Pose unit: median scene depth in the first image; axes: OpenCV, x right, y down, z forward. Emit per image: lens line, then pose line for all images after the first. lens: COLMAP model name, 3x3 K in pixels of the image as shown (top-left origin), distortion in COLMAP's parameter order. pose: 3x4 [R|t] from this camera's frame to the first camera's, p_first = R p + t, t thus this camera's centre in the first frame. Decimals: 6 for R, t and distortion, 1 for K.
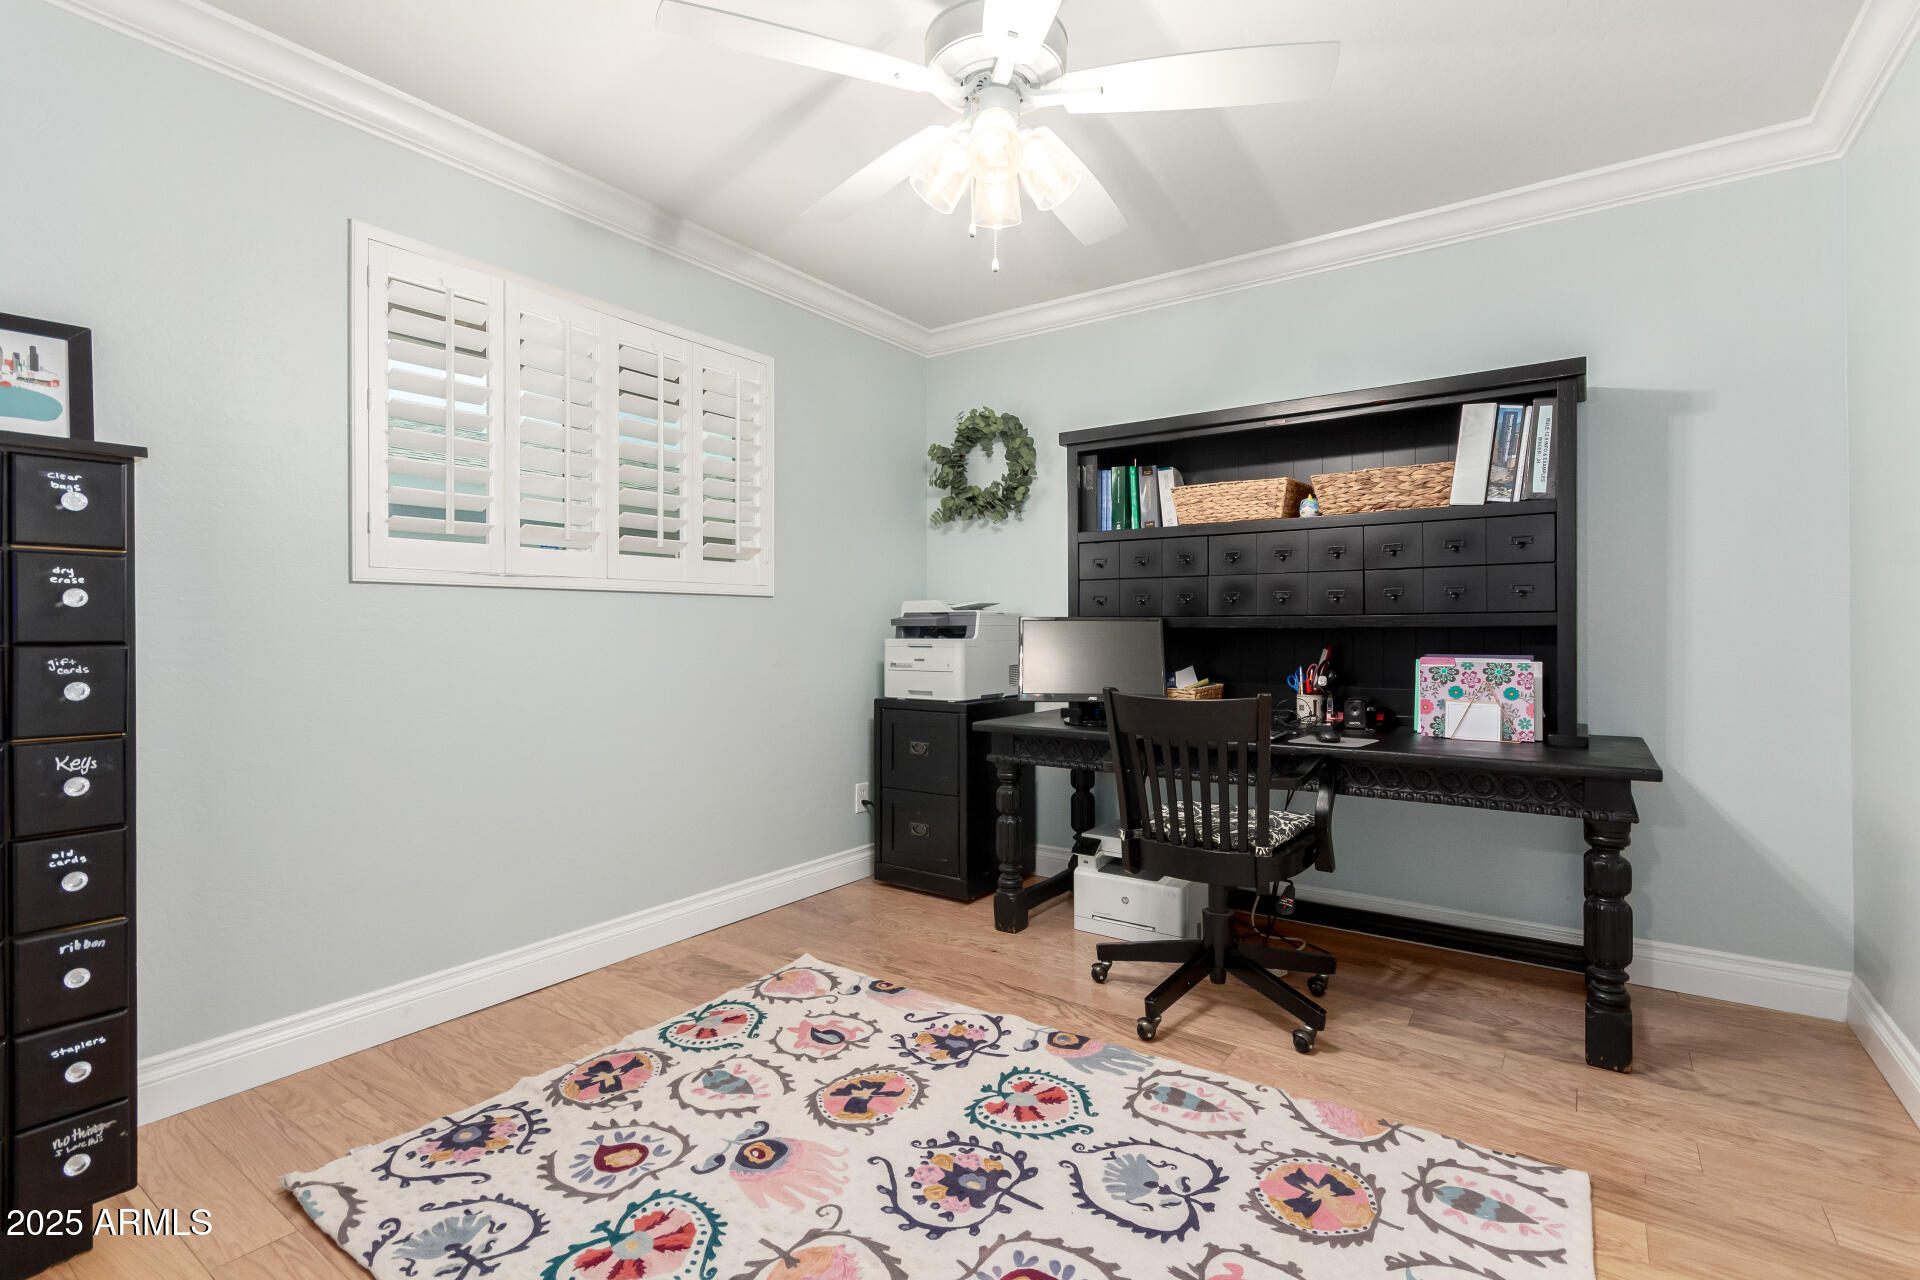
lens RADIAL K [[897.7, 0, 968.6], [0, 897.7, 627.9], [0, 0, 1]] dist [0.000506, -0.000392]
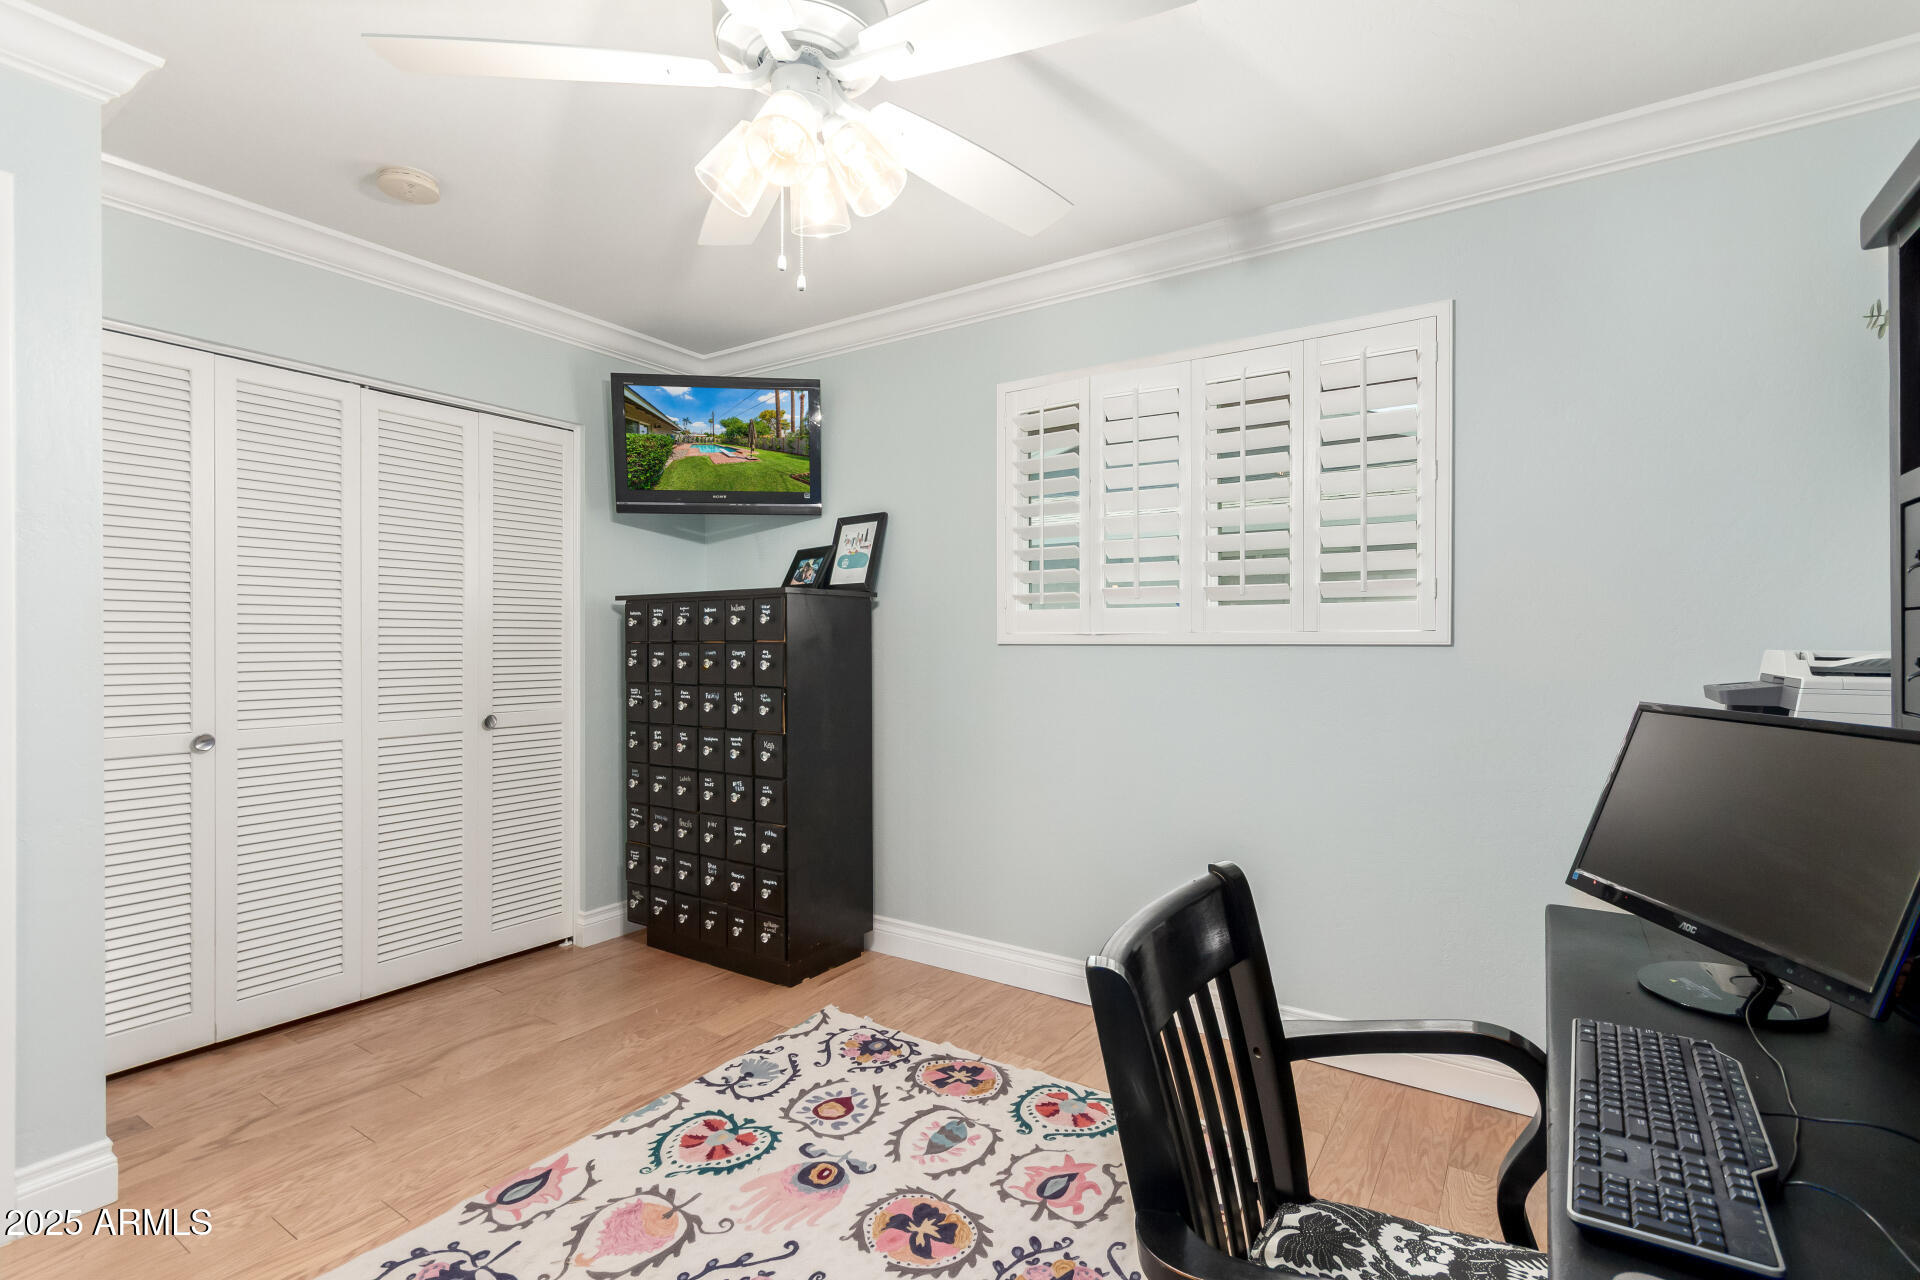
lens RADIAL K [[883.5, 0, 960.0], [0, 883.5, 640.0], [0, 0, 1]] dist [0.000816, -0.000076]
pose [[0.022015, 0.005664, -0.999742, 0.801289], [0.000775, 0.999984, 0.005683, -0.075982], [0.999757, -0.000900, 0.022010, 1.068200]]
